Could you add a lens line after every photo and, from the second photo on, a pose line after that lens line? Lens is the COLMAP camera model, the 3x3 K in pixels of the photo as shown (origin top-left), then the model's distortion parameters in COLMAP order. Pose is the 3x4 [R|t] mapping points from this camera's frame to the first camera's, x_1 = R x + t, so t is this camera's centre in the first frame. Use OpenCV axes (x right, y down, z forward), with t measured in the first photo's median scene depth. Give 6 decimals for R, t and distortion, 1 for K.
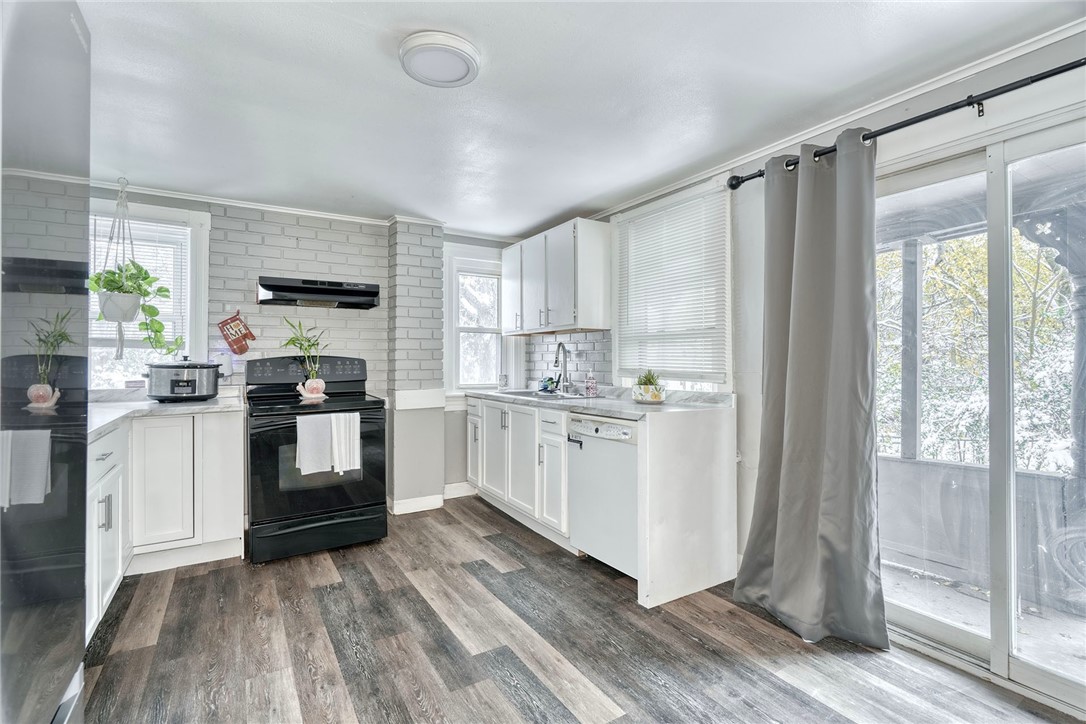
lens RADIAL K [[494.4, 0, 540.3], [0, 494.4, 362.2], [0, 0, 1]] dist [-0.005125, 0.000351]
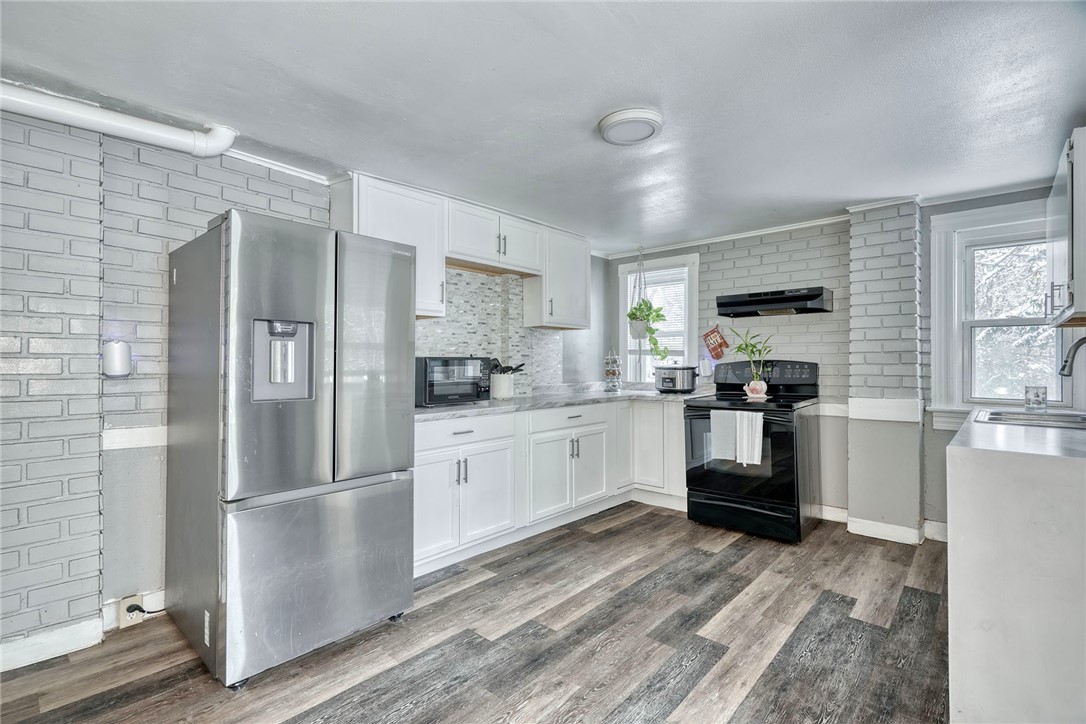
lens RADIAL K [[494.4, 0, 540.3], [0, 494.4, 362.2], [0, 0, 1]] dist [-0.005125, 0.000351]
pose [[0.292724, -0.000313, -0.956197, 0.544719], [-0.006023, 0.999980, -0.002171, -0.003206], [0.956178, 0.006394, 0.292716, 0.231787]]
